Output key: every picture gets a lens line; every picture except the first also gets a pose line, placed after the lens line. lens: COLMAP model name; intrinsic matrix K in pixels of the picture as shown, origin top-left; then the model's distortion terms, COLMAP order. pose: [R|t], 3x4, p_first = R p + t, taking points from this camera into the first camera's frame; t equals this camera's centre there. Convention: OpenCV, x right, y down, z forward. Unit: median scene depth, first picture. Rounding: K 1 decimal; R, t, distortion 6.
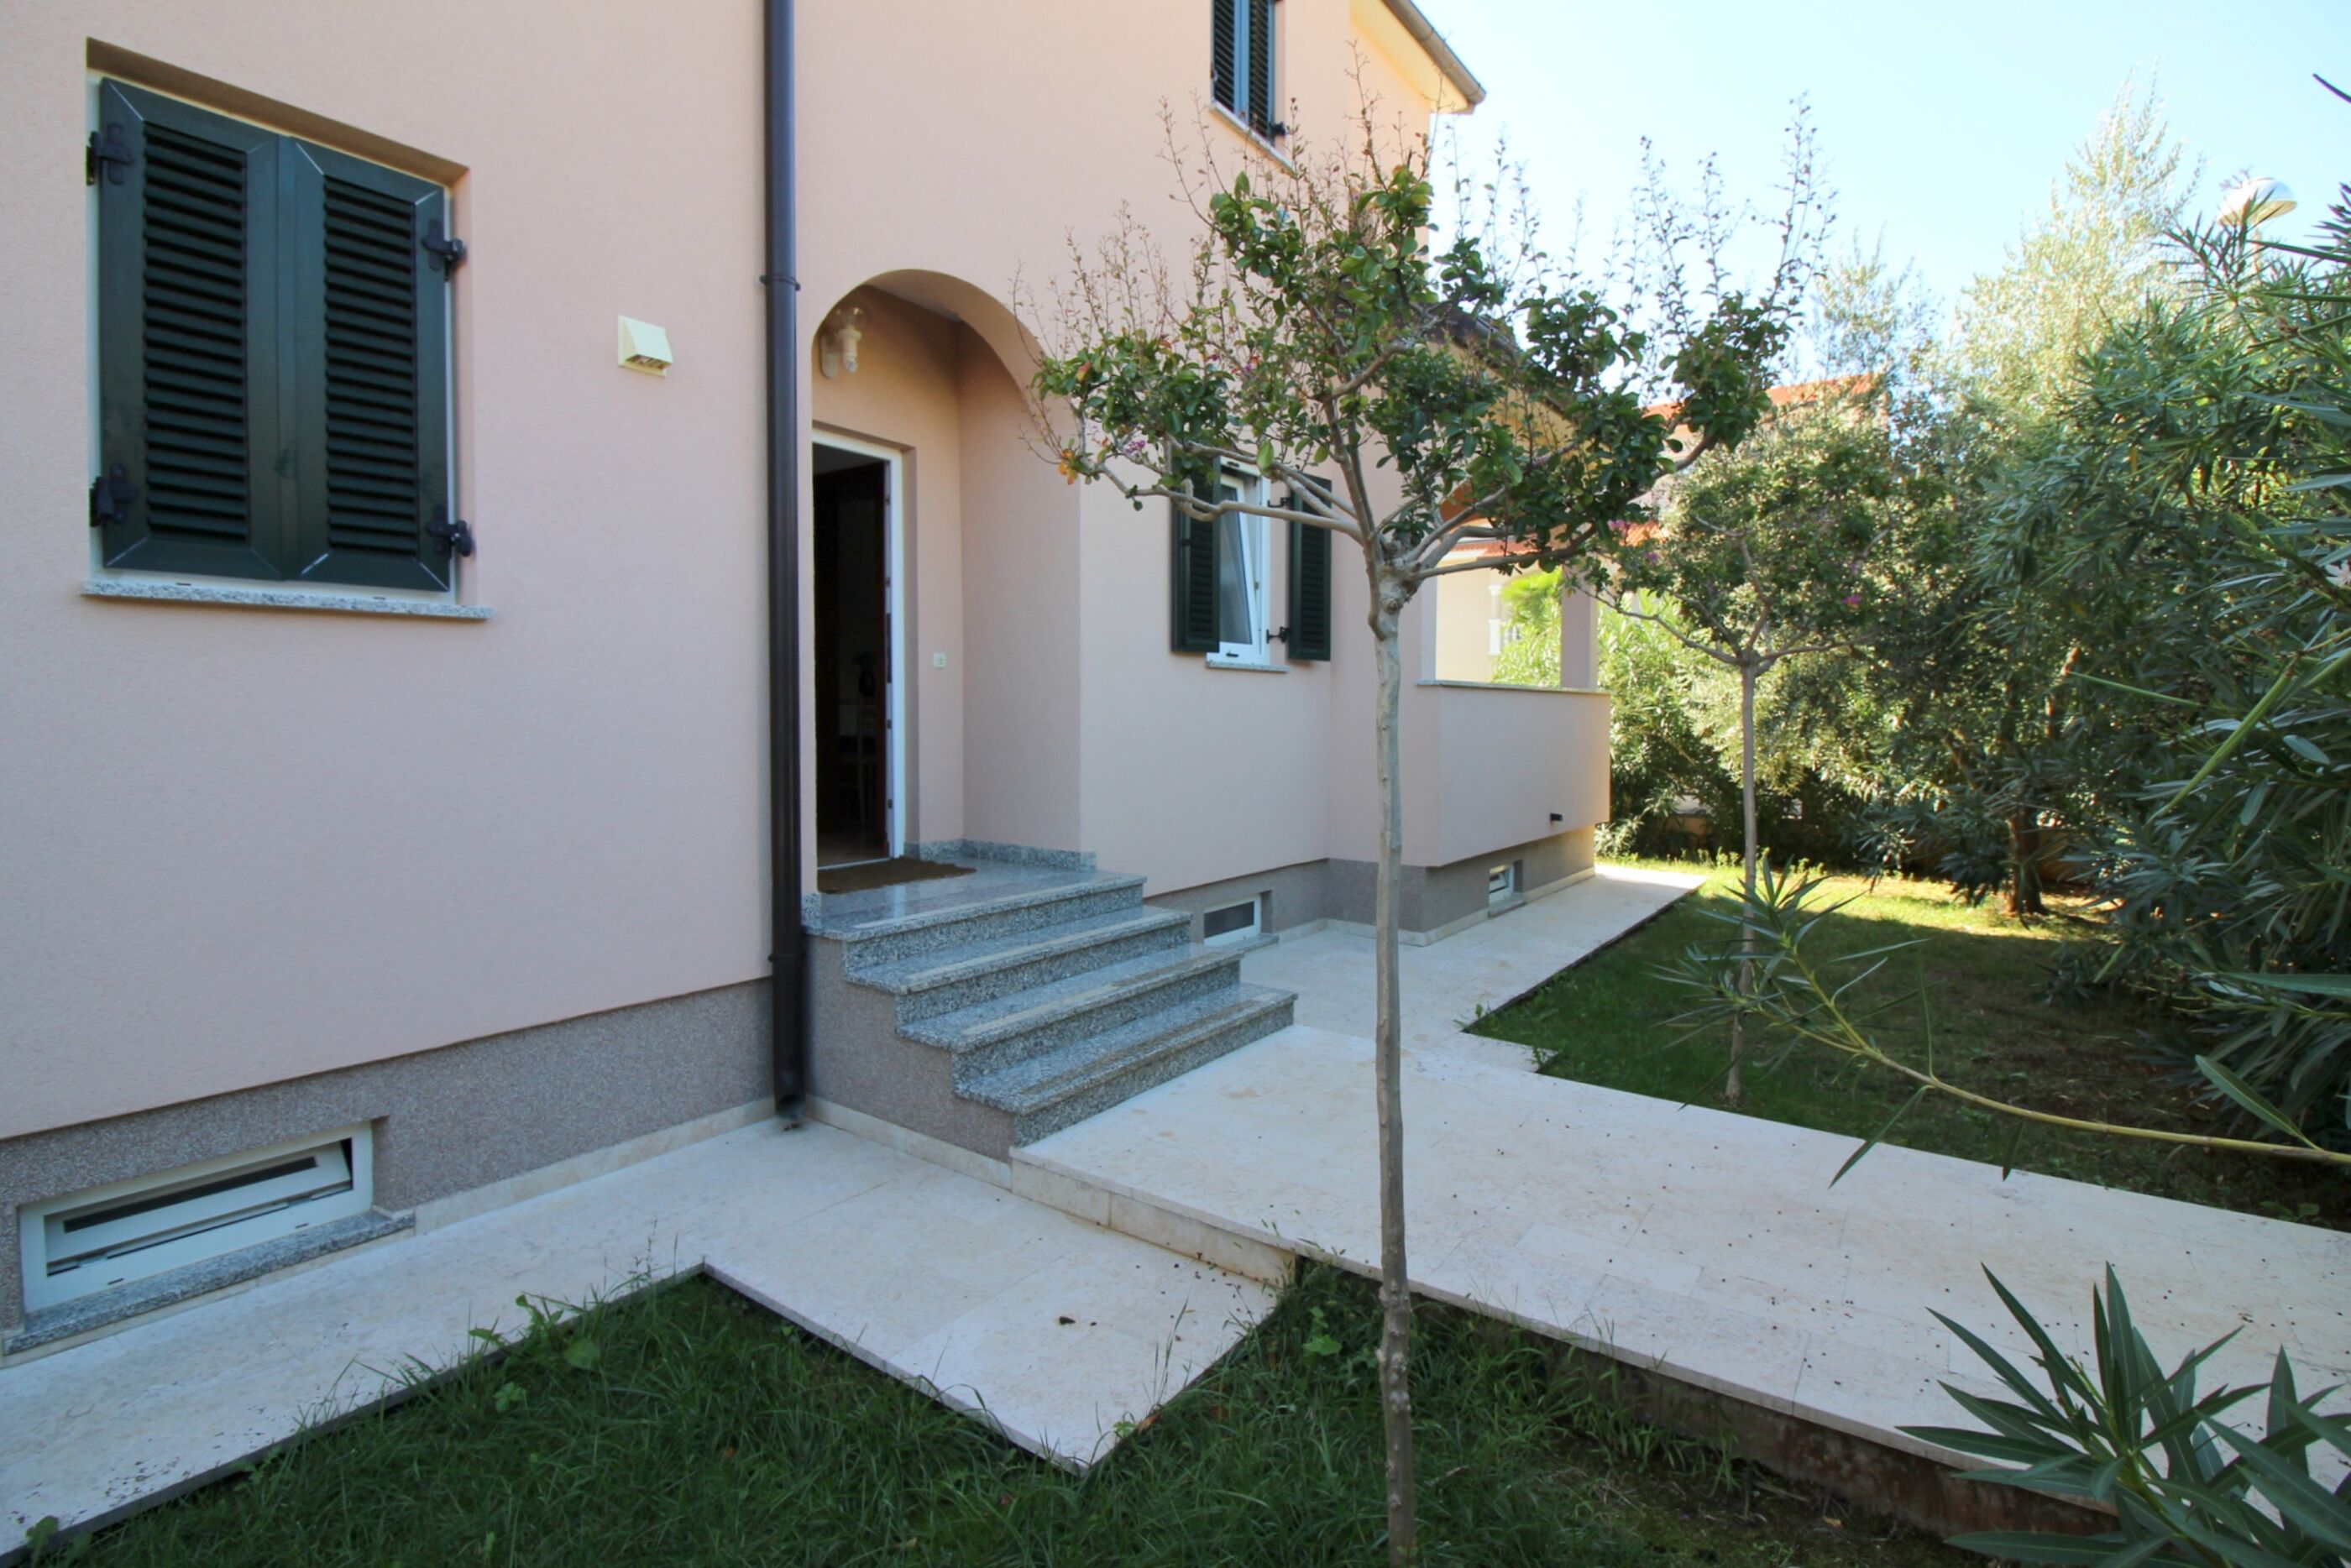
lens RADIAL K [[1111.6, 0, 1190.3], [0, 1111.6, 748.1], [0, 0, 1]] dist [-0.001403, -0.009530]
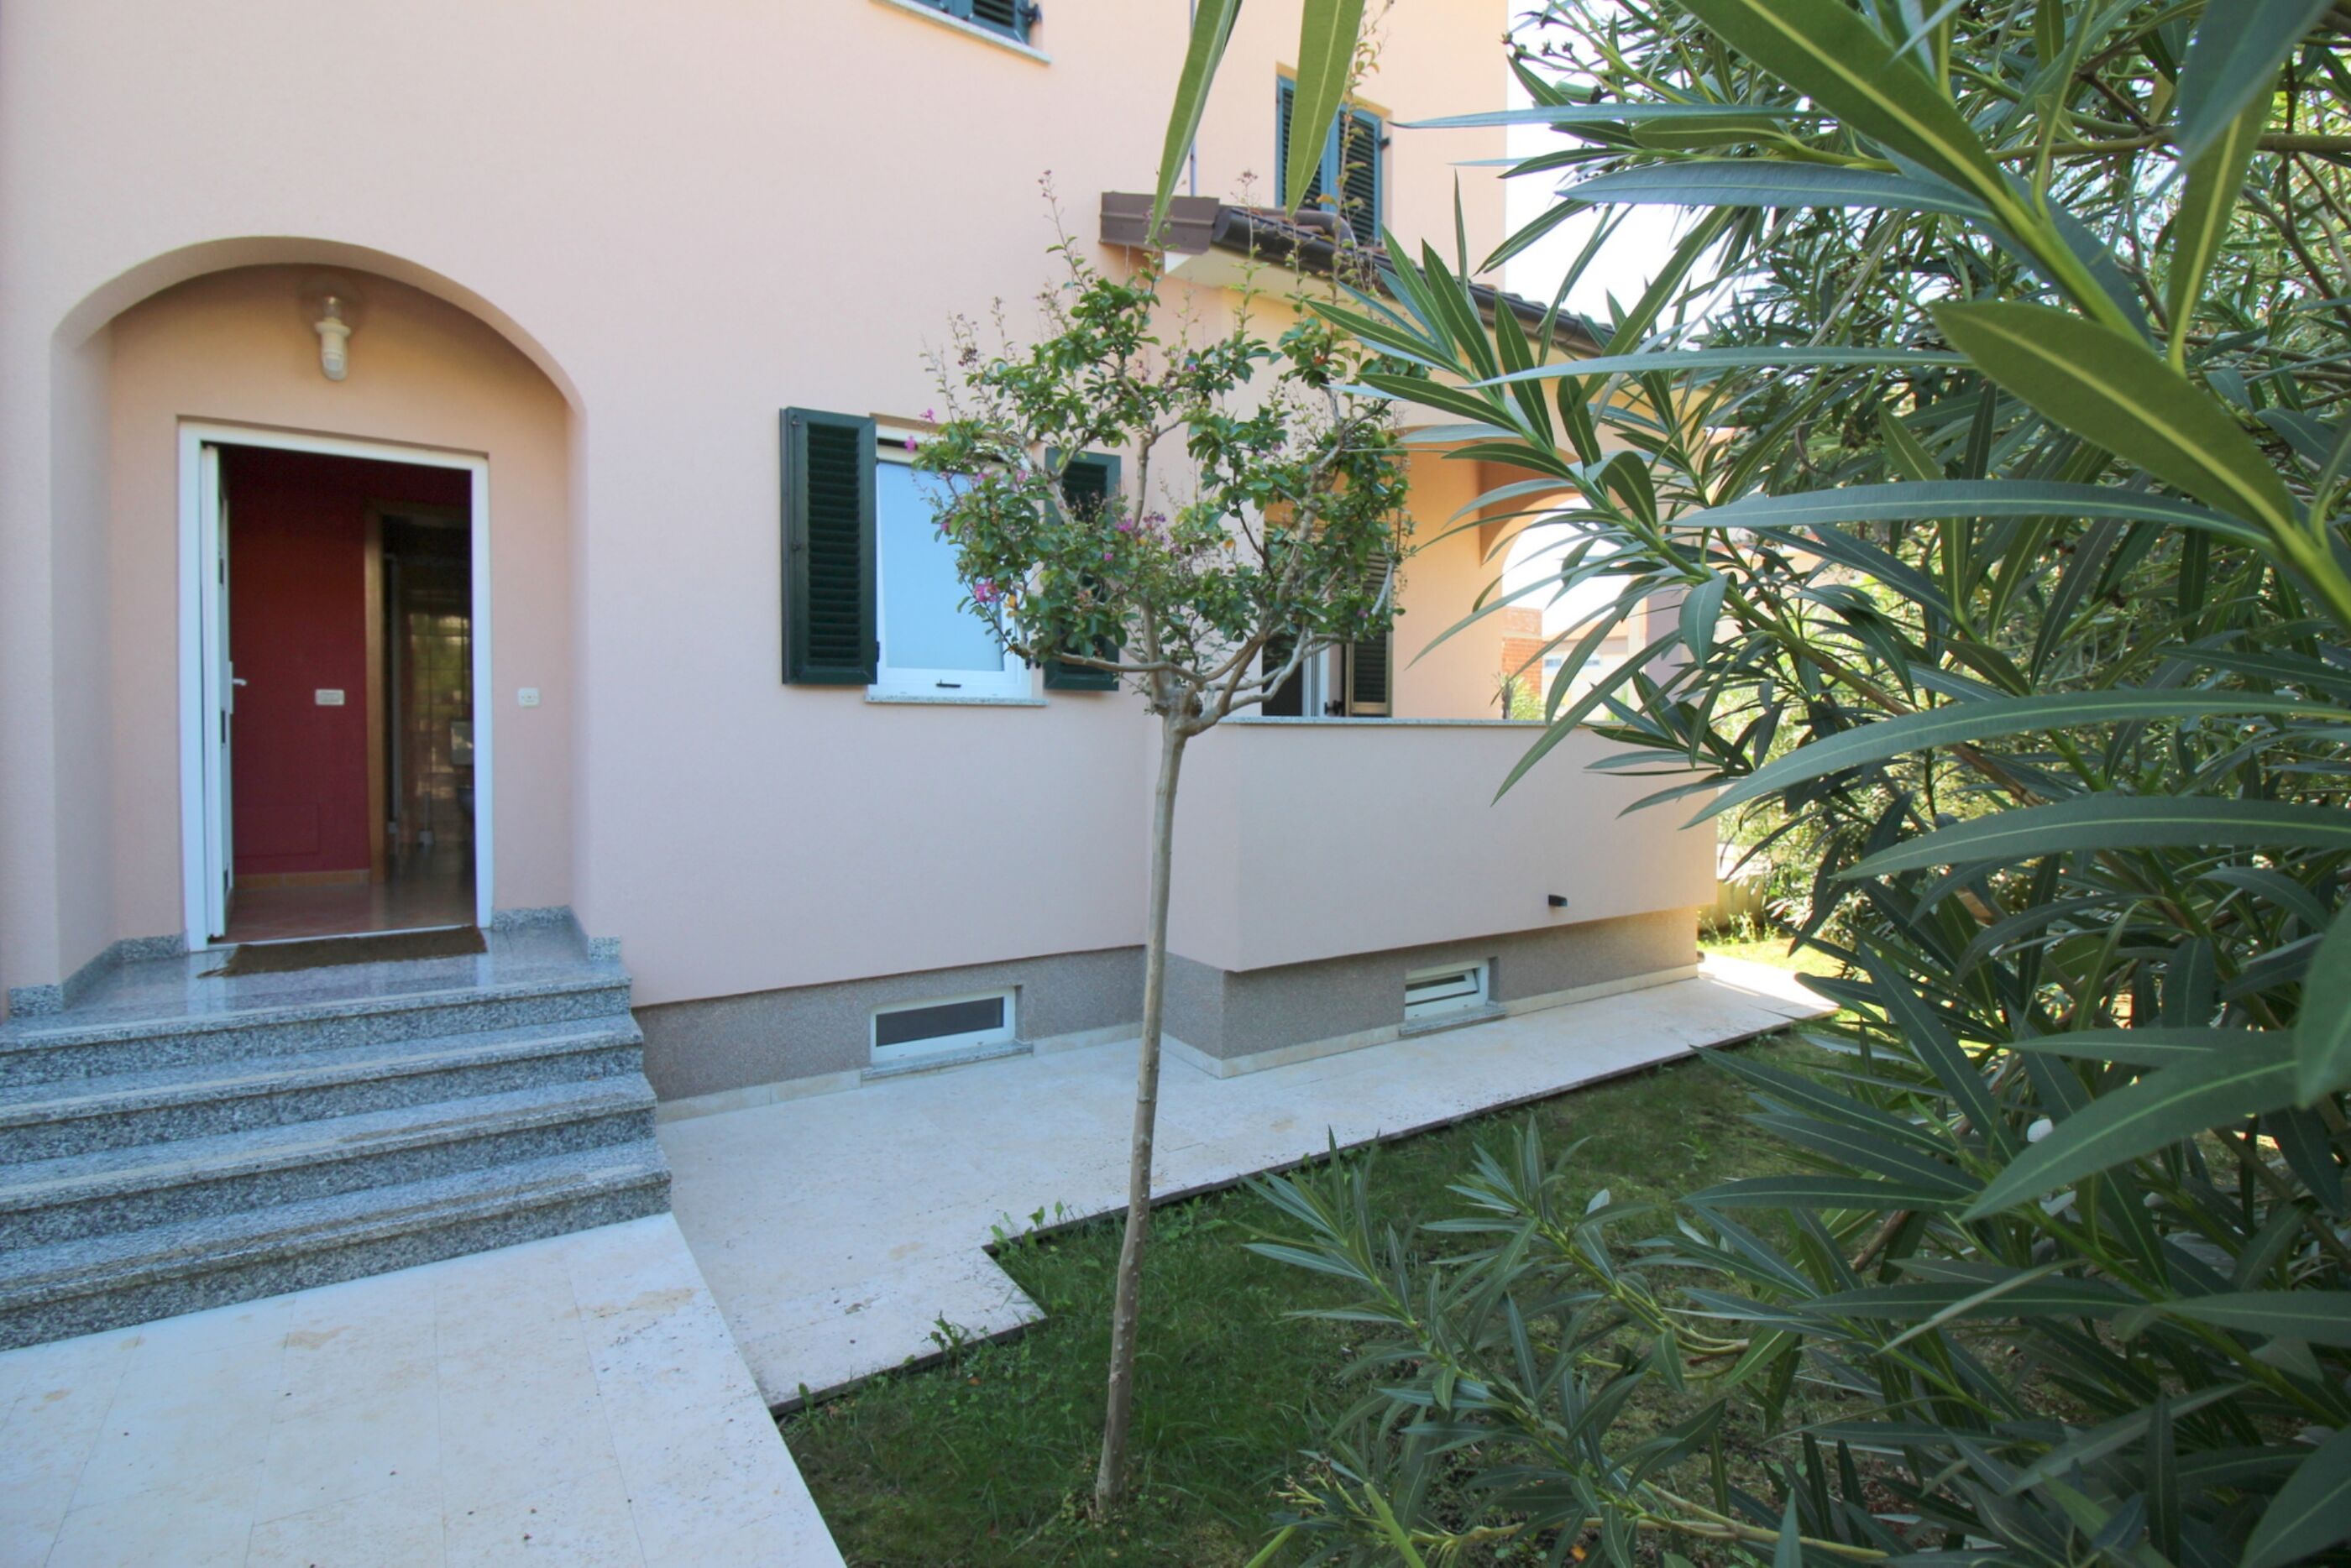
lens RADIAL K [[1111.6, 0, 1190.3], [0, 1111.6, 748.1], [0, 0, 1]] dist [-0.001403, -0.009530]
pose [[0.940213, 0.012864, -0.340345, 0.508453], [-0.017538, 0.999789, -0.010661, -0.036833], [0.340136, 0.015992, 0.940240, 0.345826]]
